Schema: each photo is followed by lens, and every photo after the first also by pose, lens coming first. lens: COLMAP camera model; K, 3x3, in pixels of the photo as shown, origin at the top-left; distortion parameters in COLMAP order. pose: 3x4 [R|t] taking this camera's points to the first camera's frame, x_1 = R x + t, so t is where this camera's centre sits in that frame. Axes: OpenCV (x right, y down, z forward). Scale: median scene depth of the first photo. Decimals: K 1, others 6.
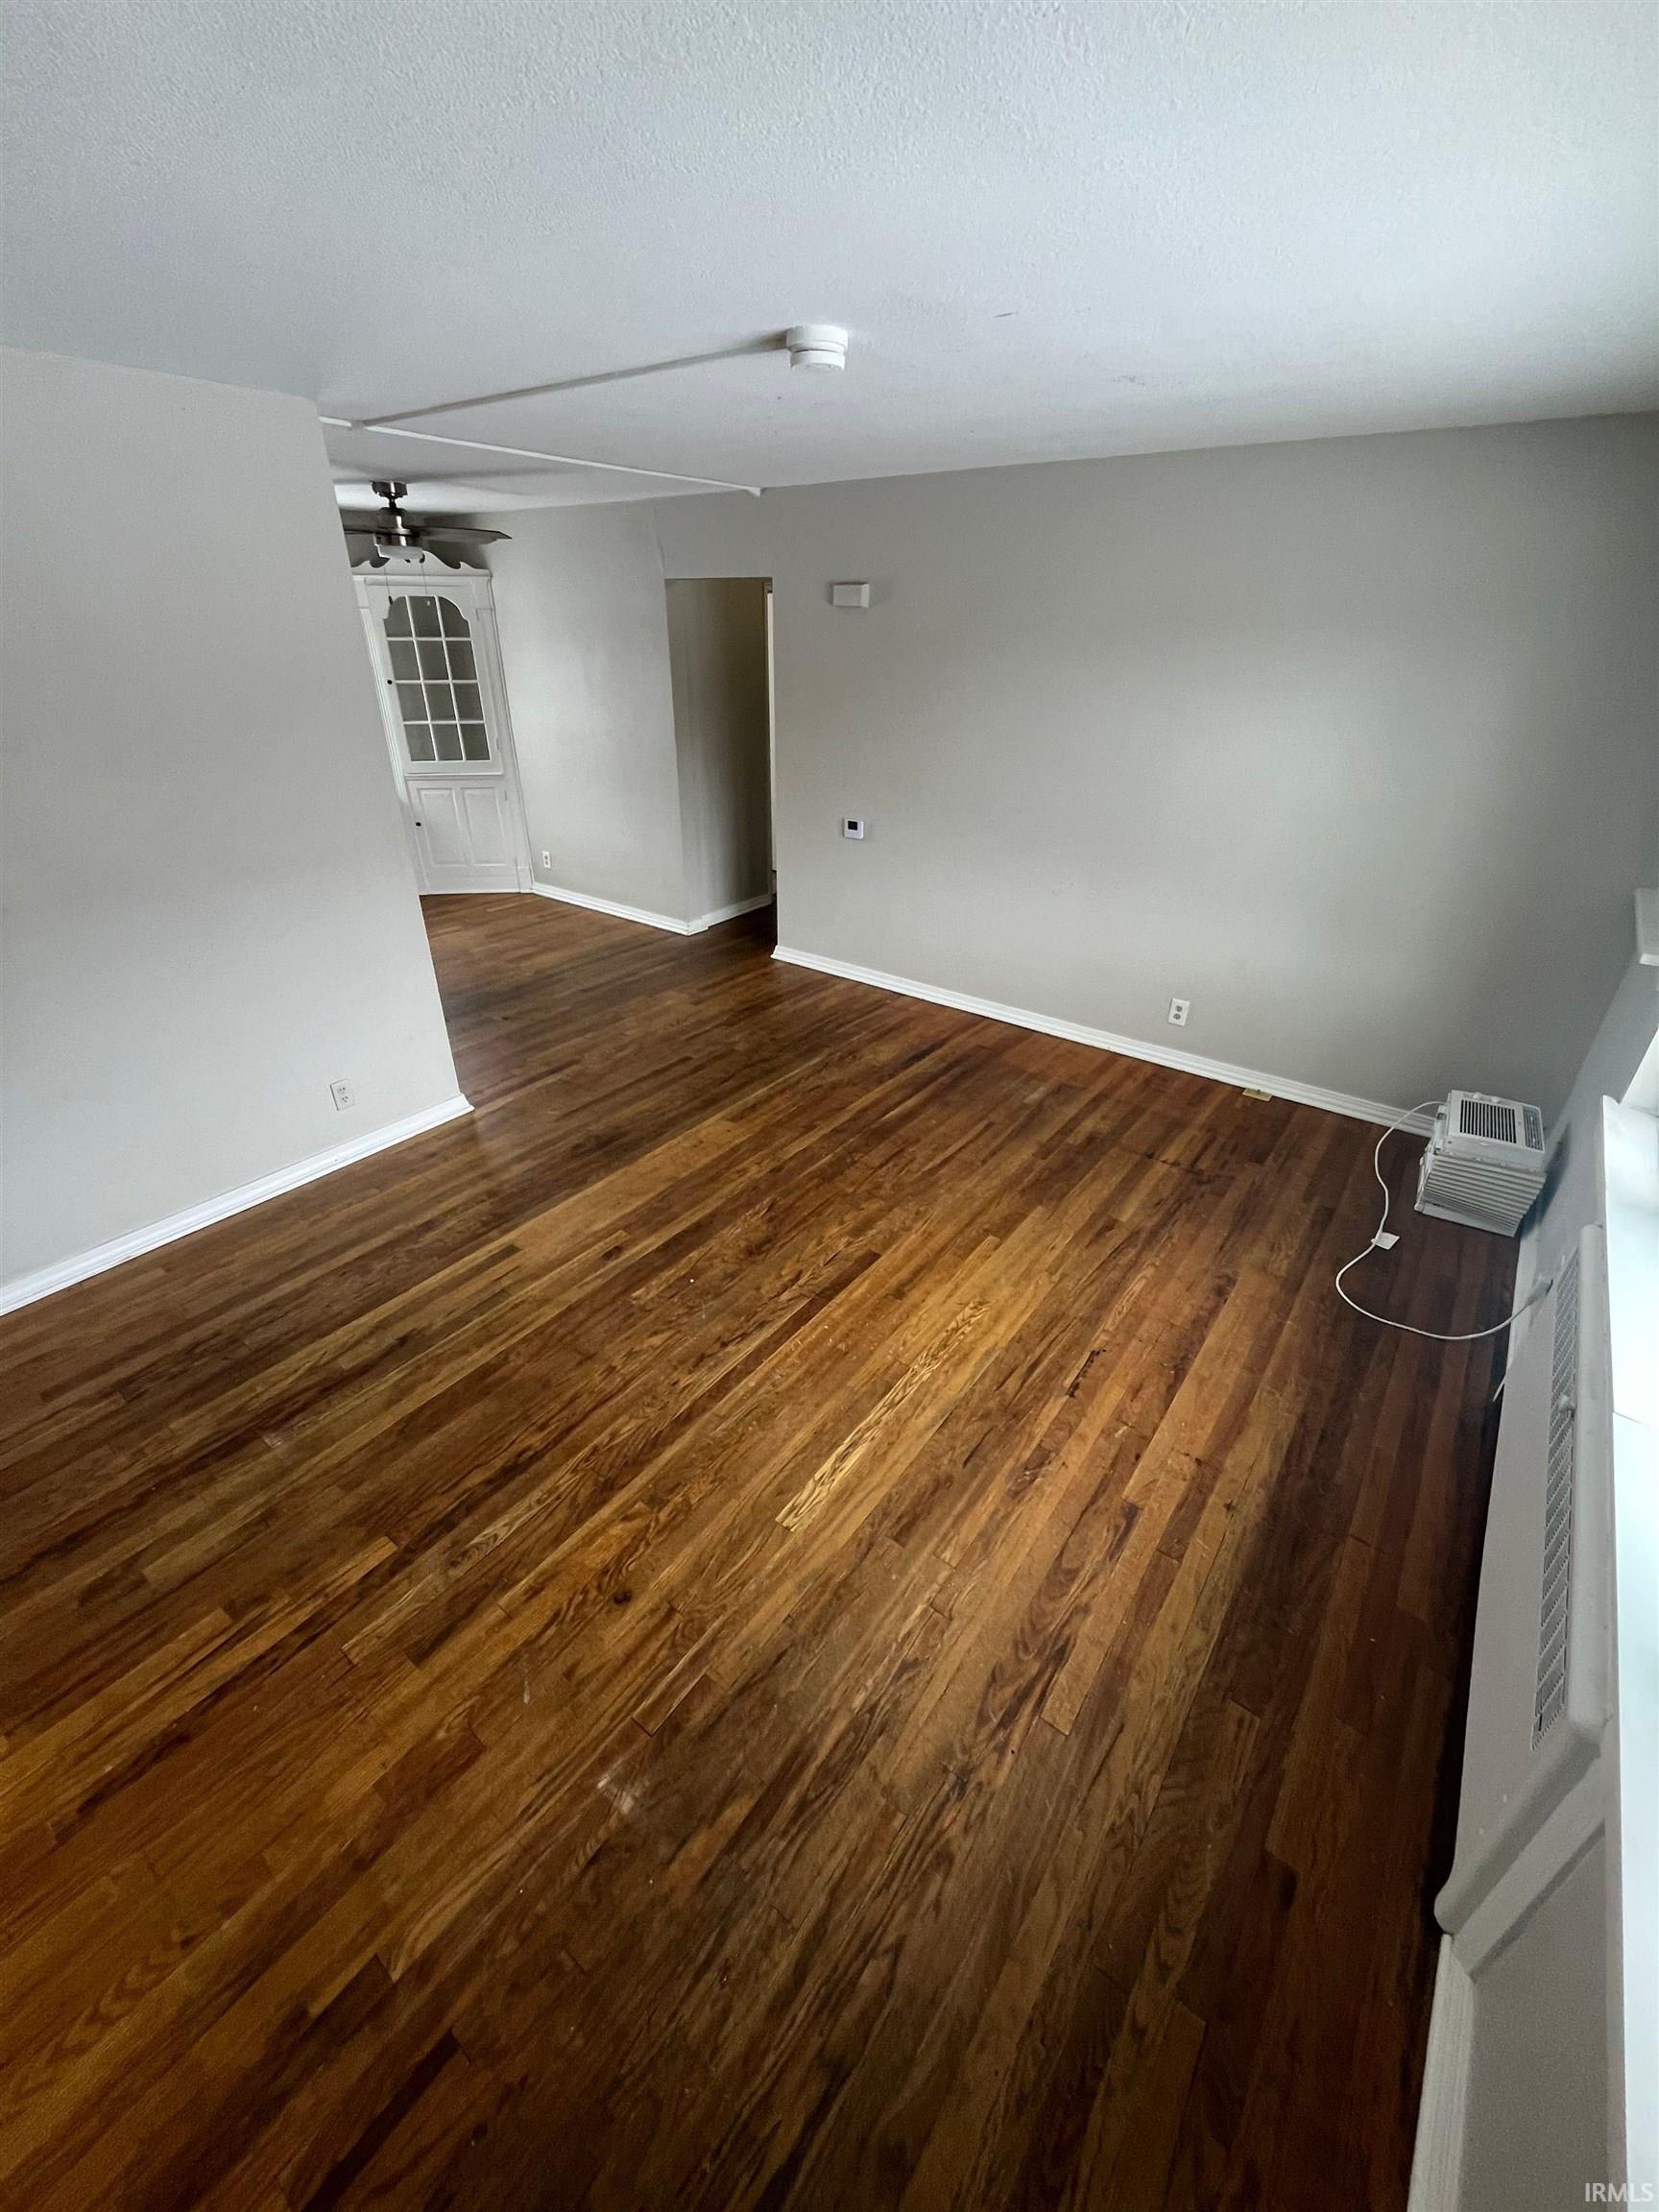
lens RADIAL K [[893.2, 0, 830.9], [0, 893.2, 1100.5], [0, 0, 1]] dist [-0.002984, -0.000450]
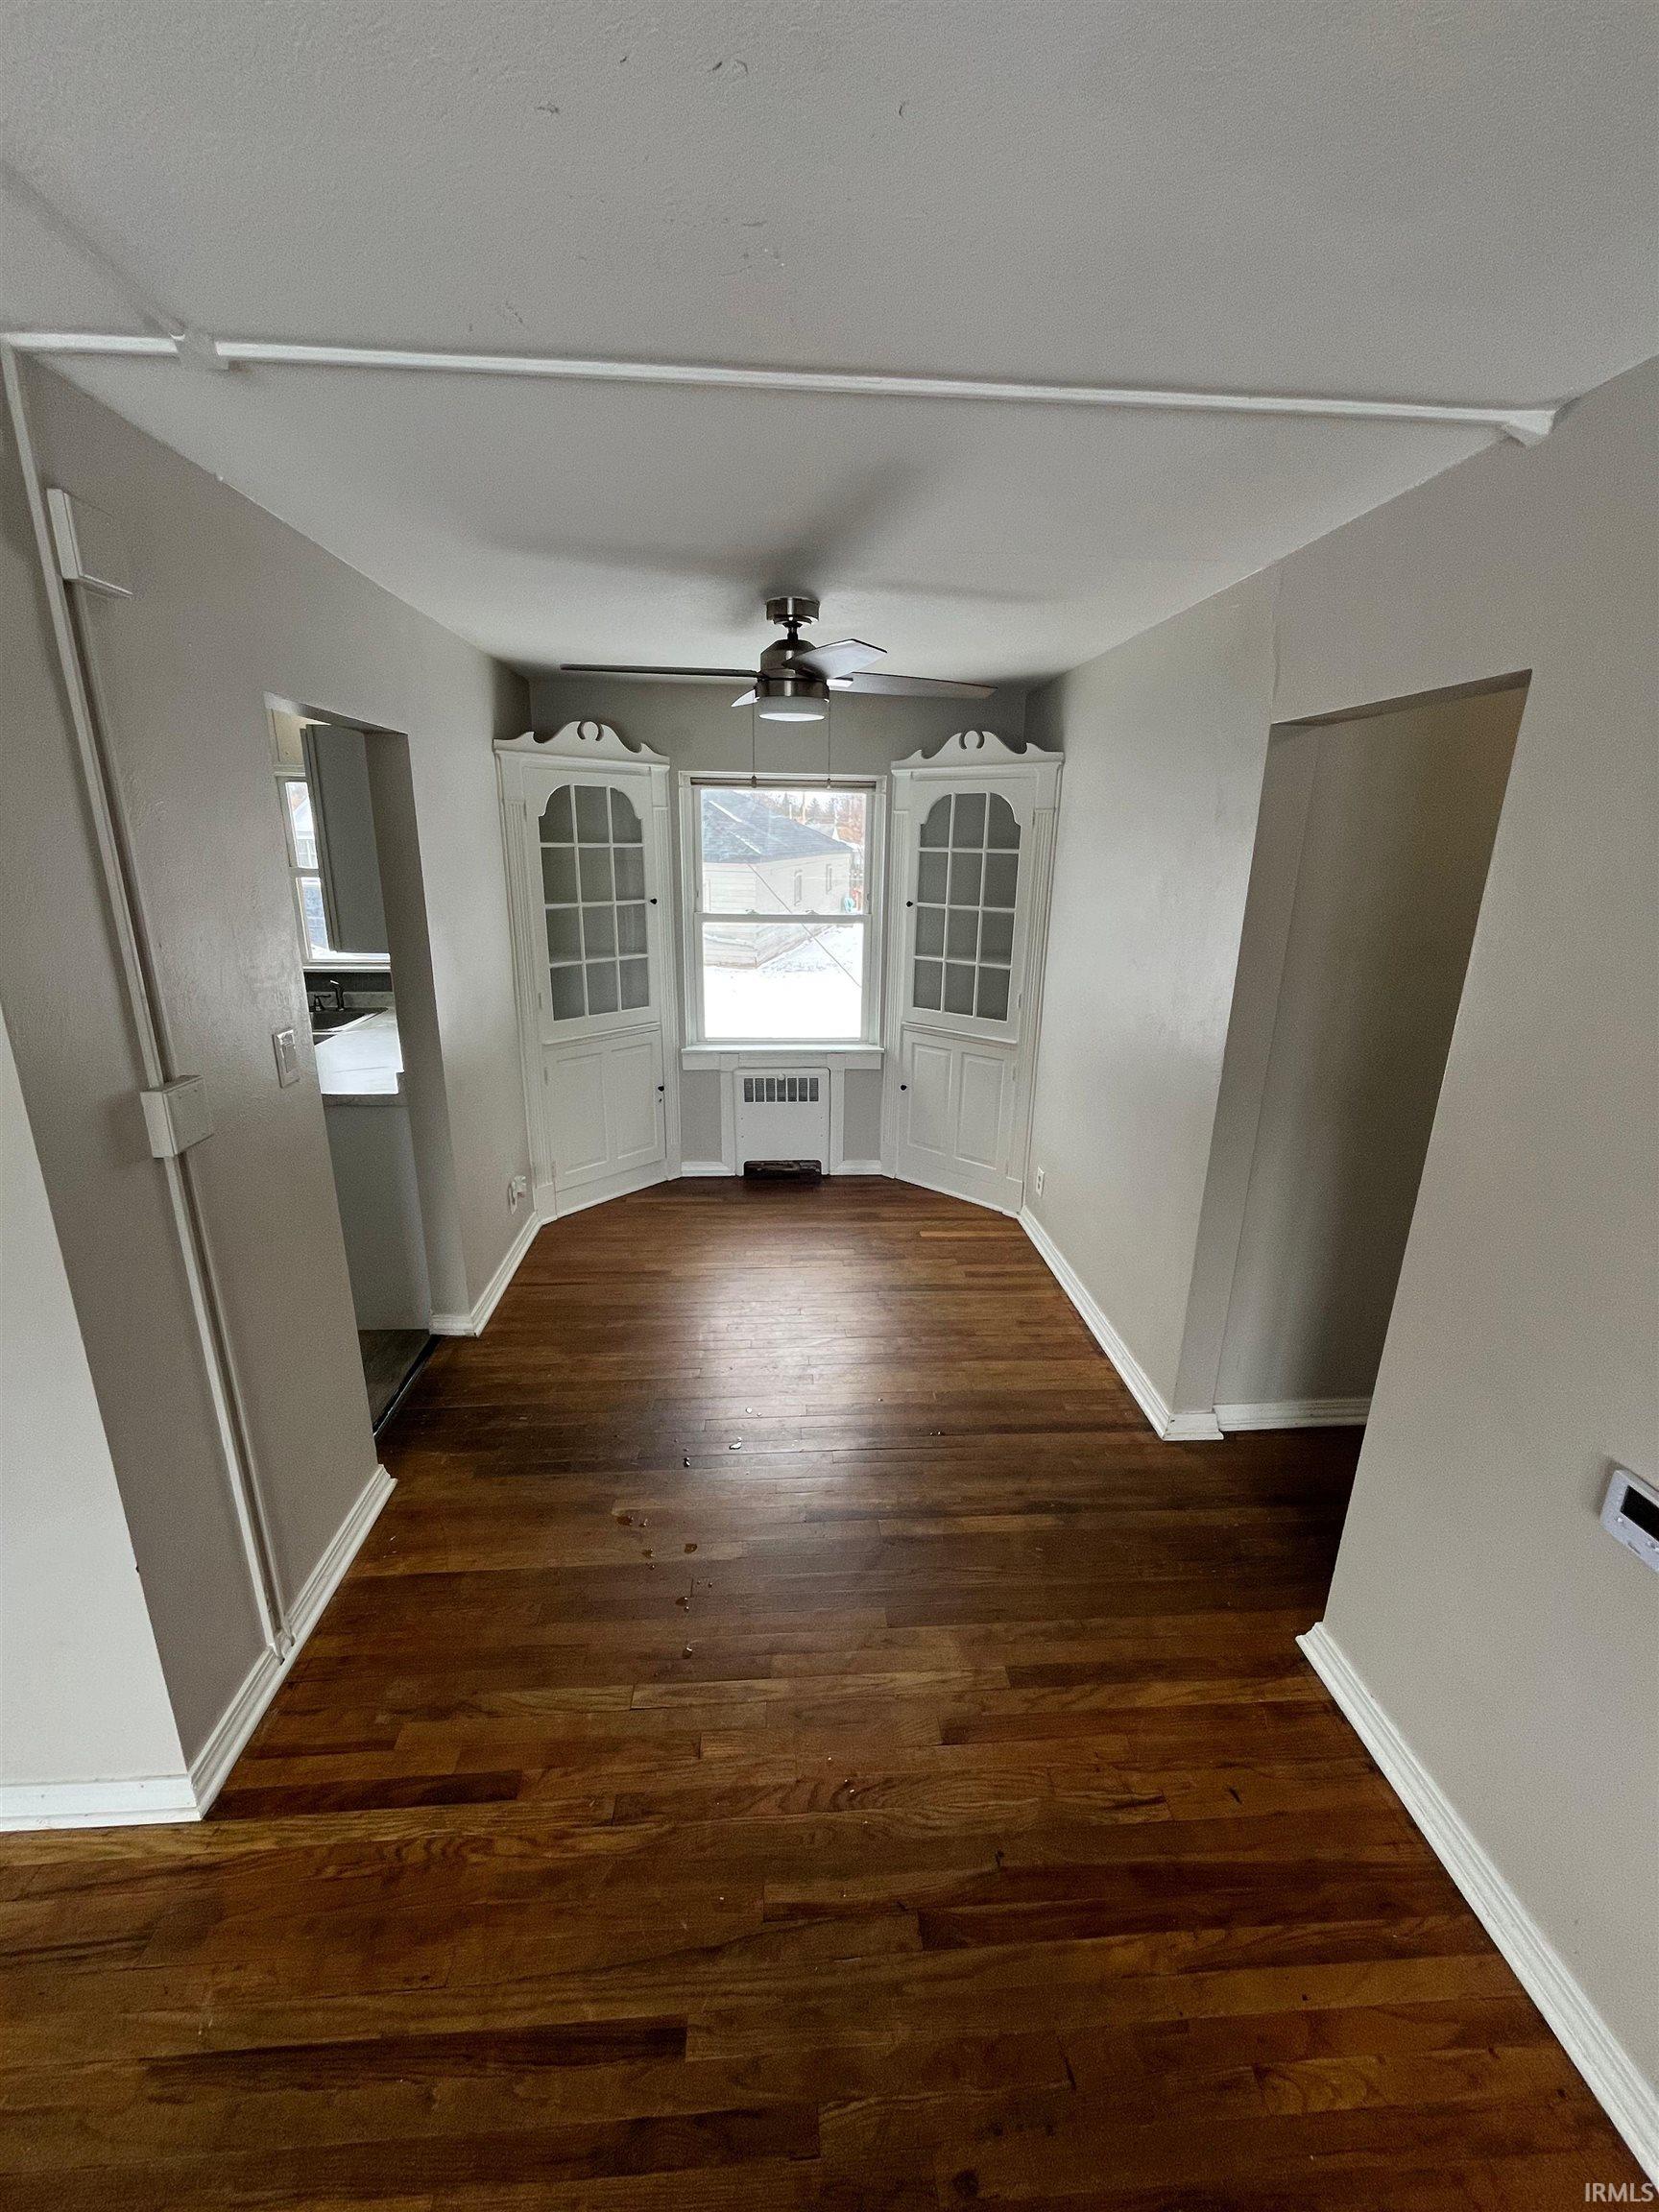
lens RADIAL K [[890.9, 0, 840.6], [0, 890.9, 1100.9], [0, 0, 1]] dist [-0.001448, -0.000306]
pose [[0.660707, 0.213758, -0.719565, 0.025378], [-0.367886, 0.927790, -0.062179, -0.262985], [0.654314, 0.305800, 0.691636, 0.527302]]
